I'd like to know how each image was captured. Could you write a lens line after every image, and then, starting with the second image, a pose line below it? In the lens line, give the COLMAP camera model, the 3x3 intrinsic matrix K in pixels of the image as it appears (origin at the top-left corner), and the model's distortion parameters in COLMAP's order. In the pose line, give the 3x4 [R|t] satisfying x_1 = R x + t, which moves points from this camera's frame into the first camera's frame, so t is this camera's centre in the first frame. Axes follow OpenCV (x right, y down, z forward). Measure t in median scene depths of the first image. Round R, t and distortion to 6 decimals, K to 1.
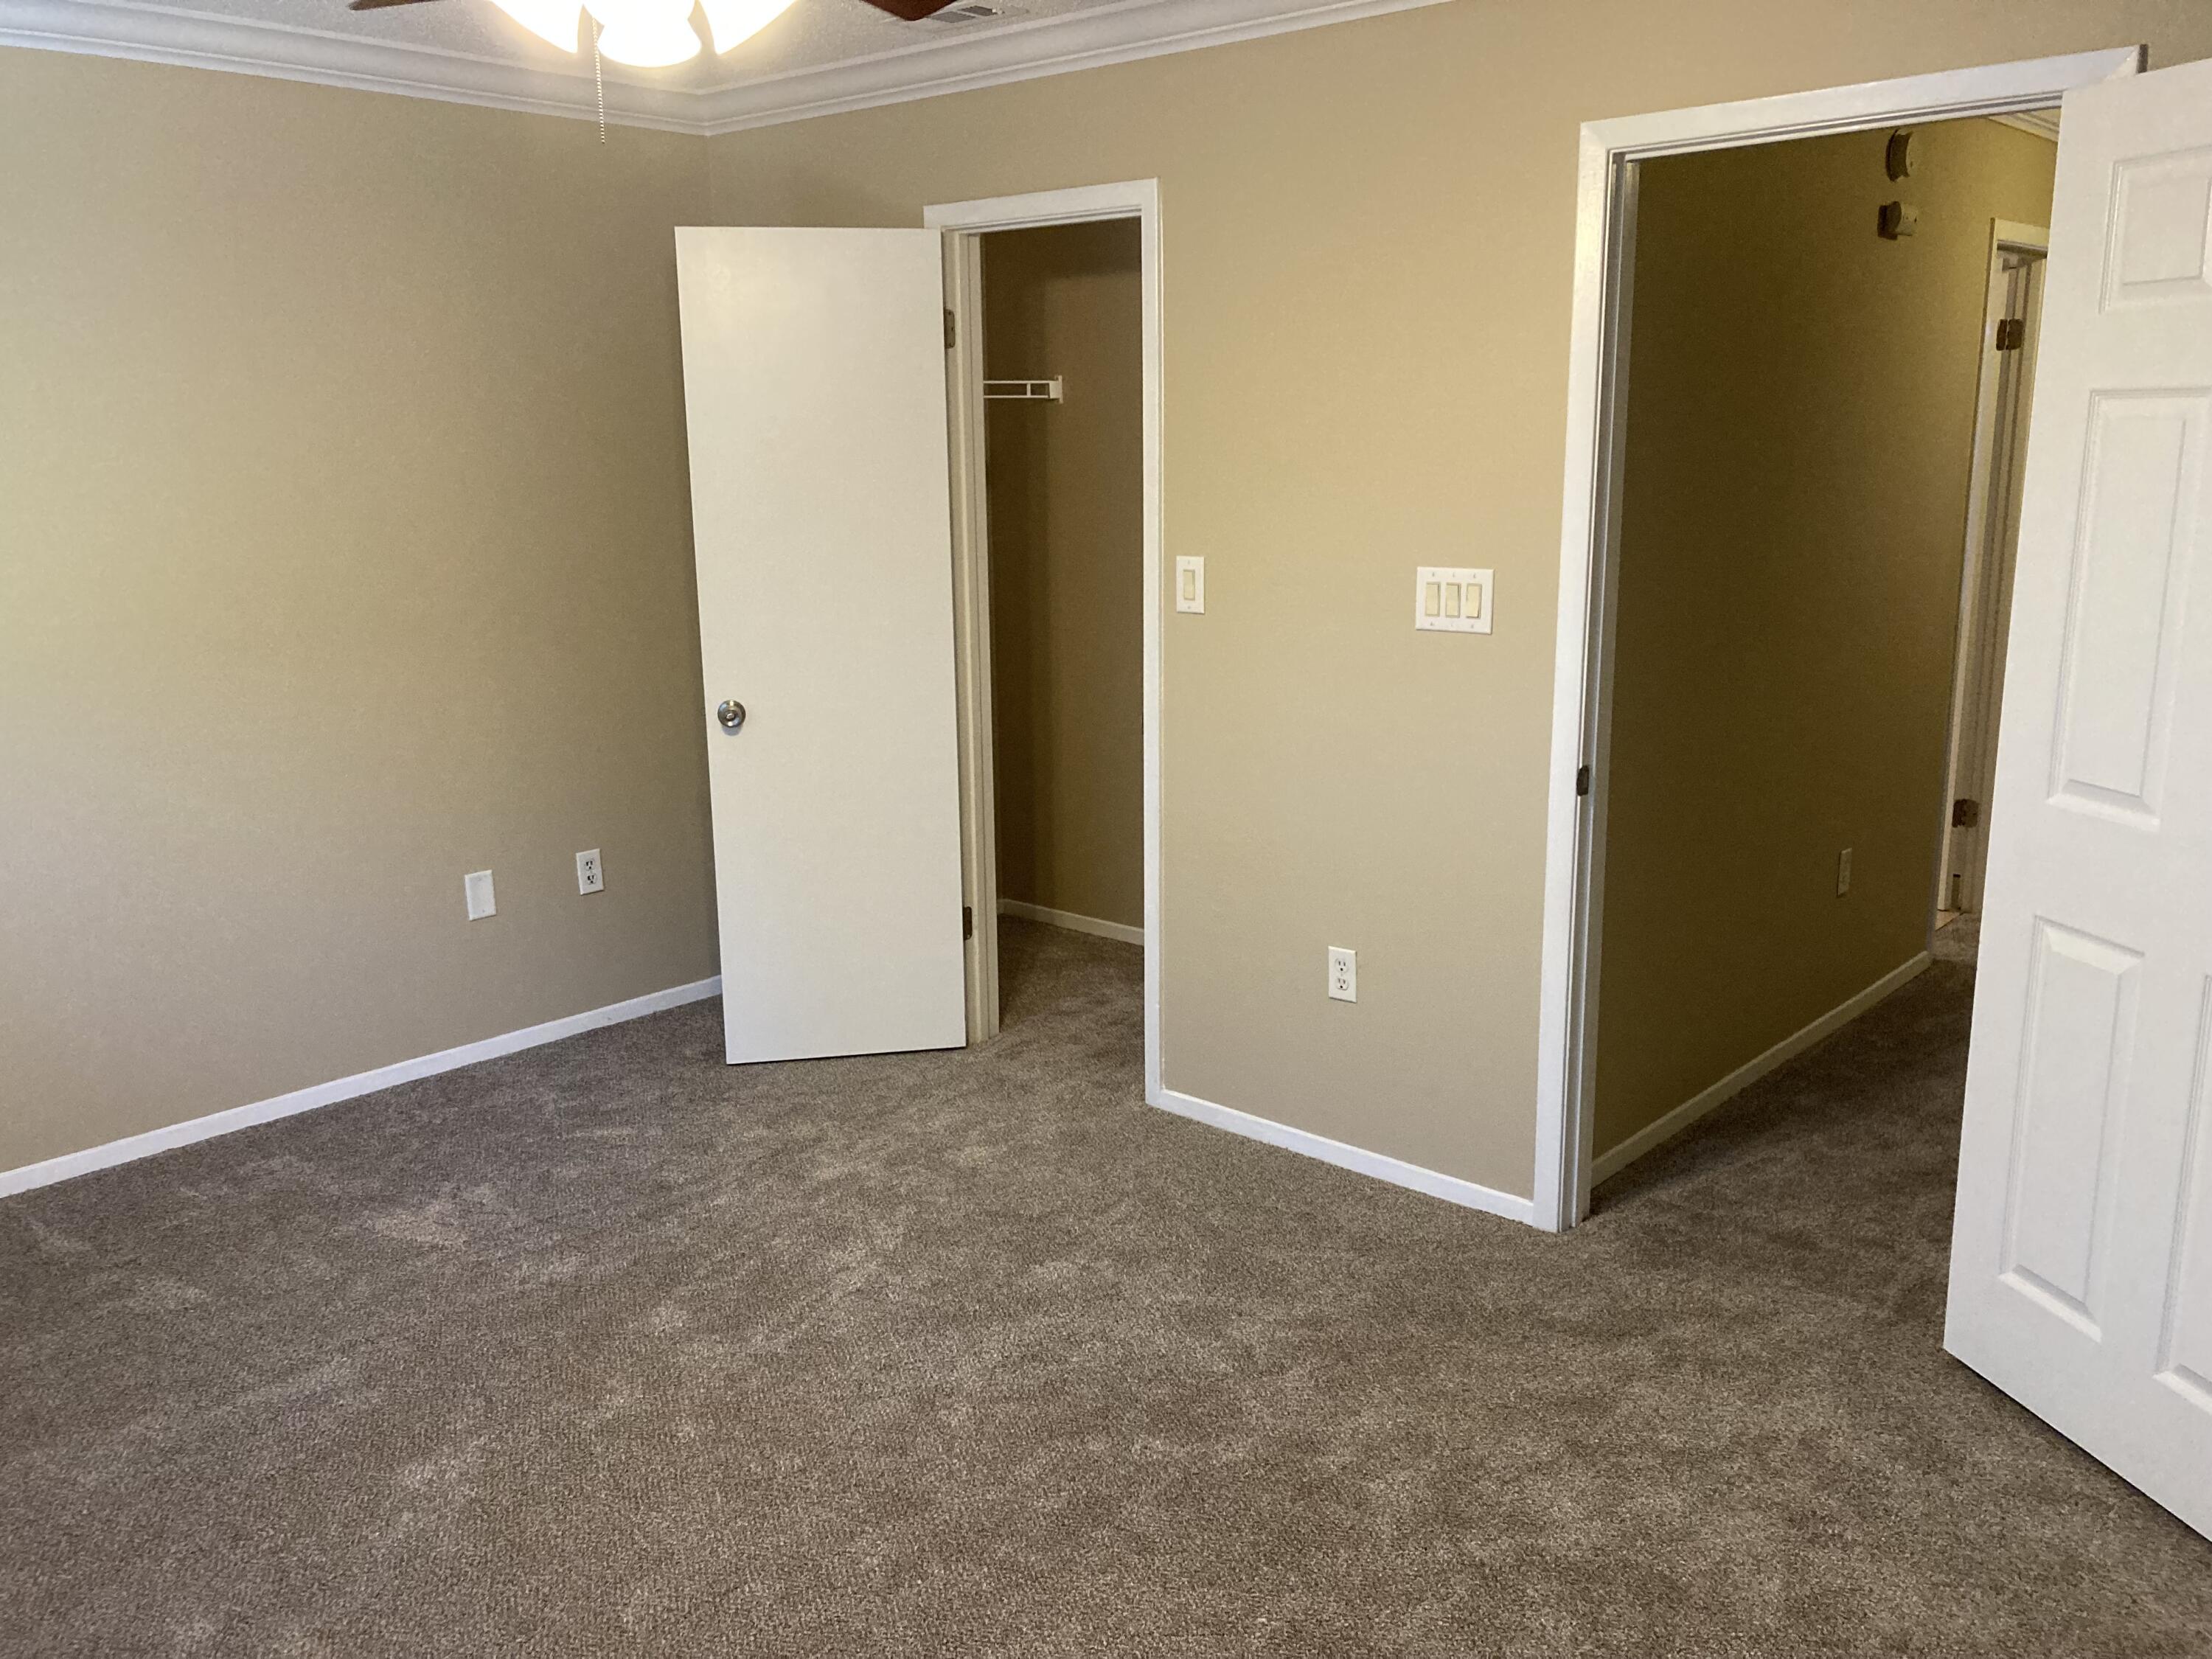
lens RADIAL K [[1824.3, 0, 1096.5], [0, 1824.3, 833.8], [0, 0, 1]] dist [0.046122, -0.046181]
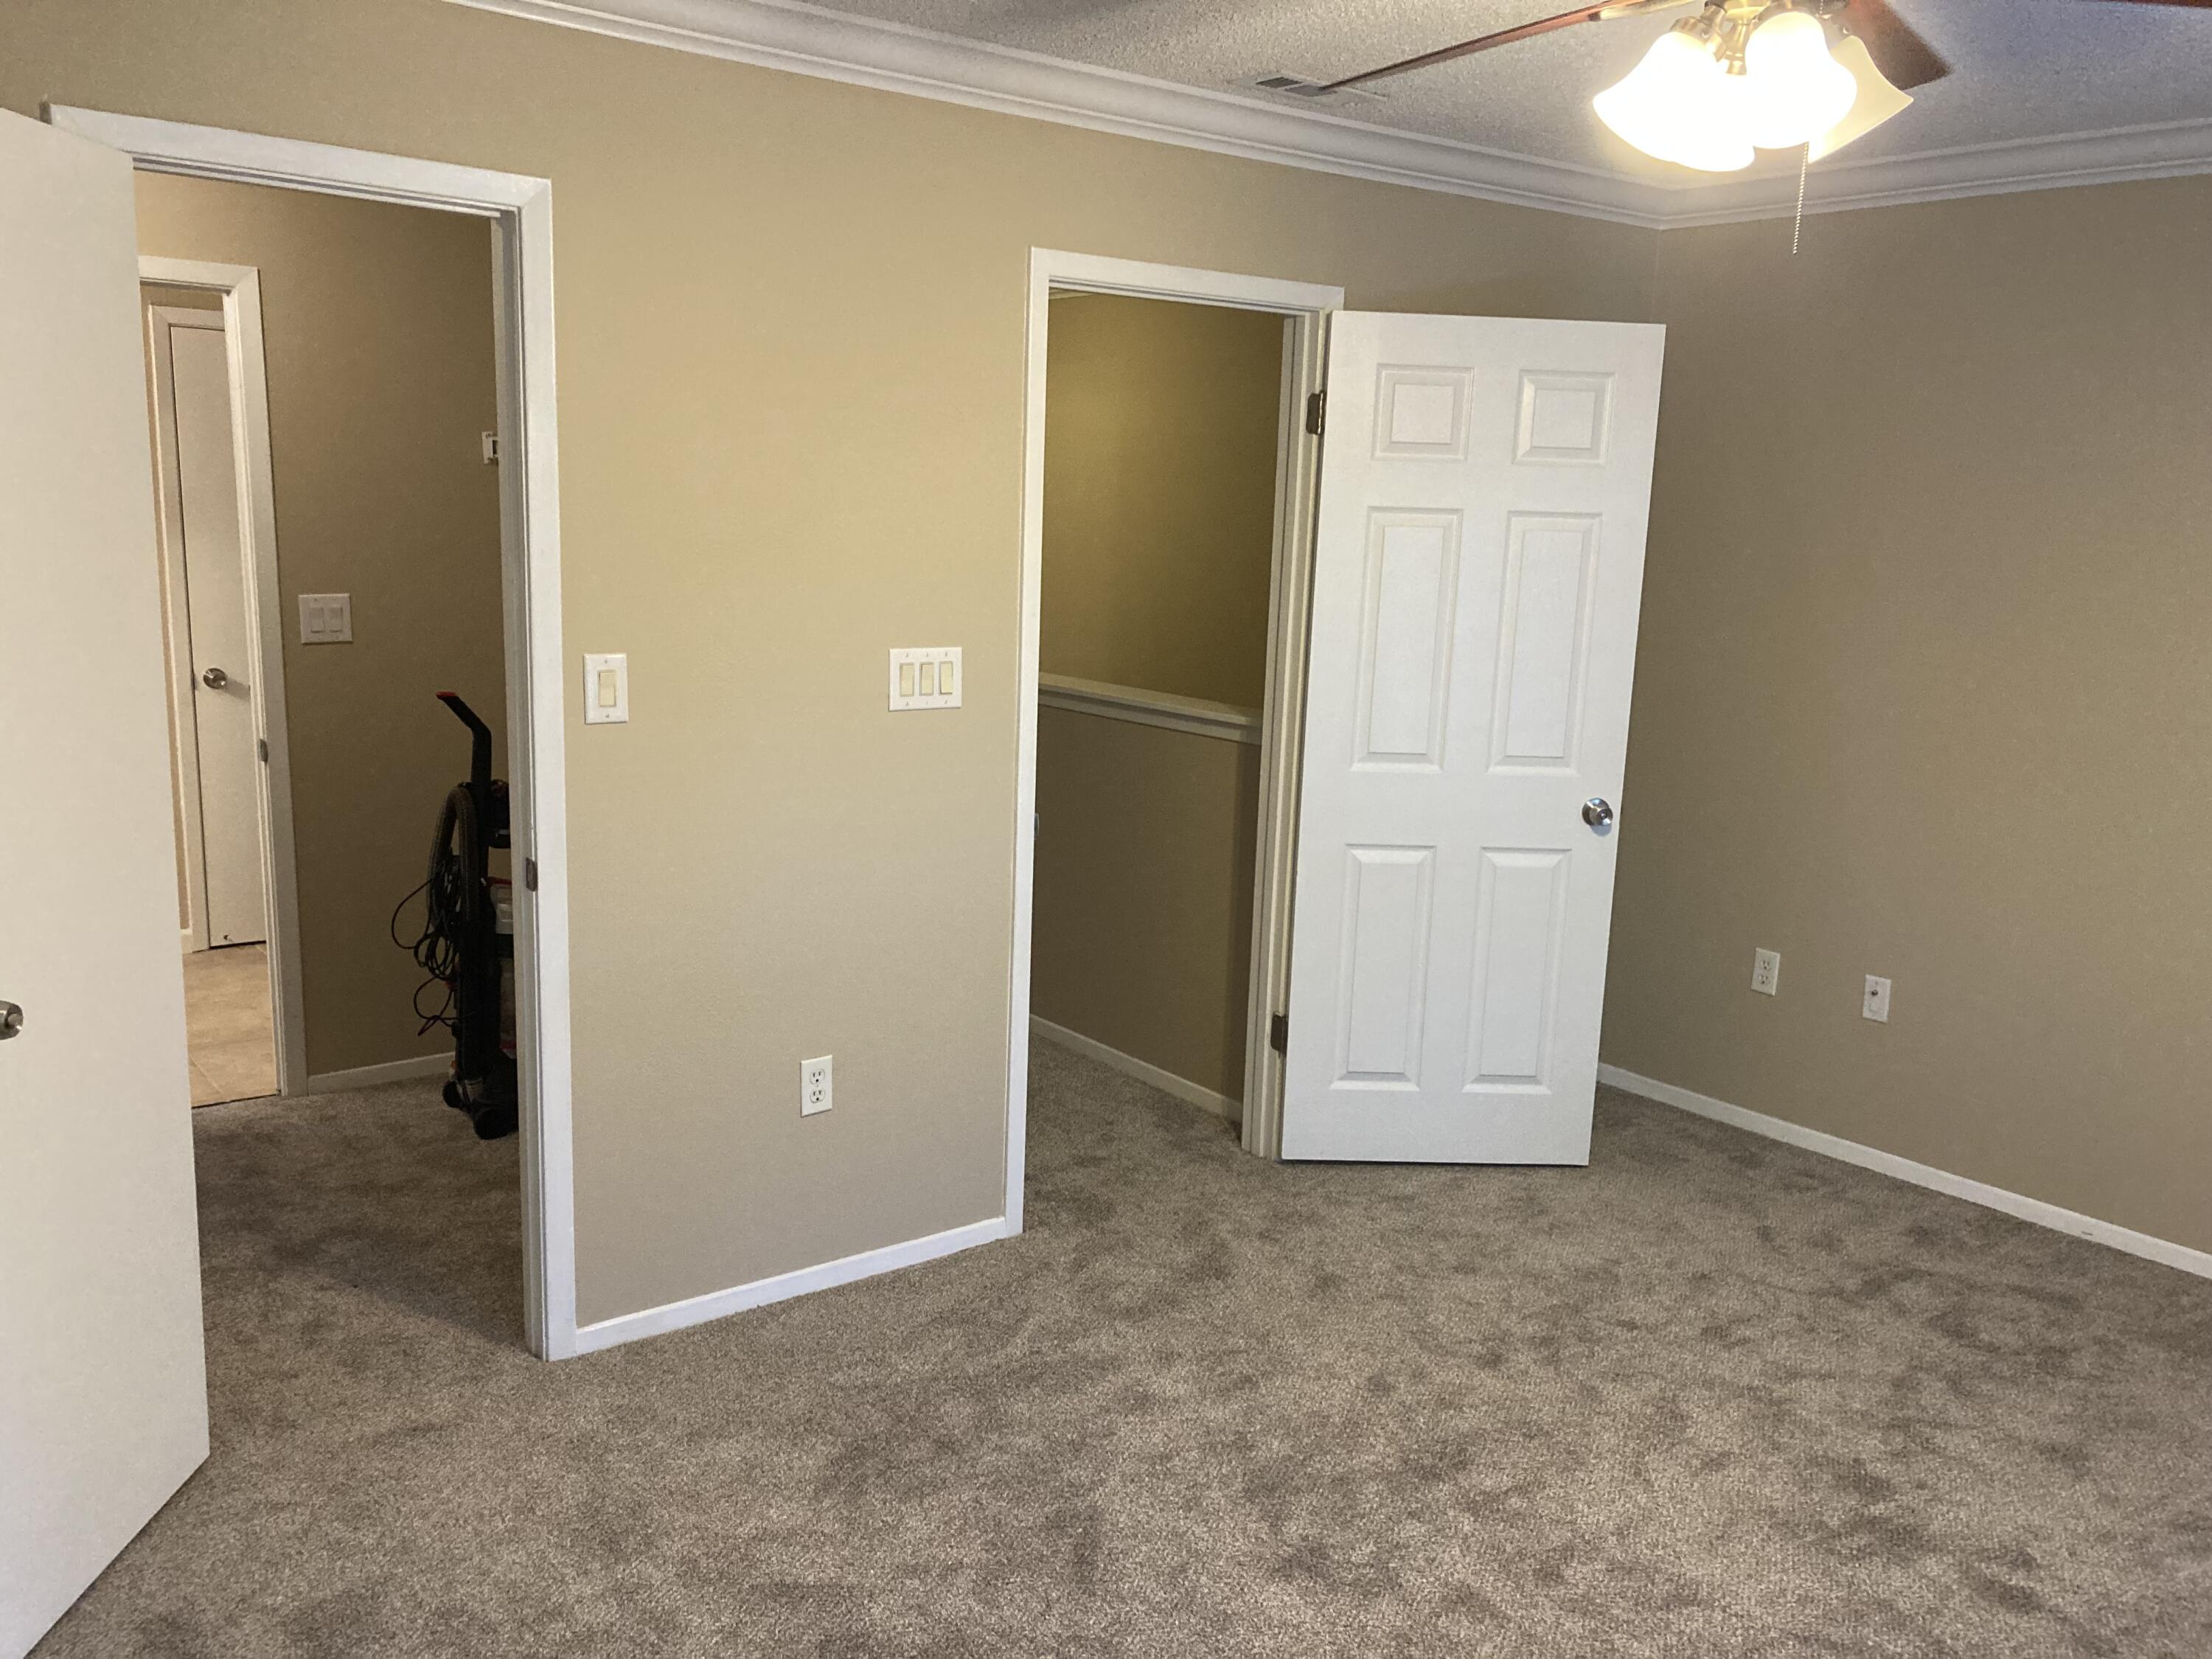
lens RADIAL K [[1808.4, 0, 1098.7], [0, 1808.4, 839.0], [0, 0, 1]] dist [0.086901, -0.018300]
pose [[0.169279, -0.158157, 0.972795, -0.790272], [0.180473, 0.975325, 0.127163, -0.150706], [-0.968904, 0.154037, 0.193645, 0.717435]]
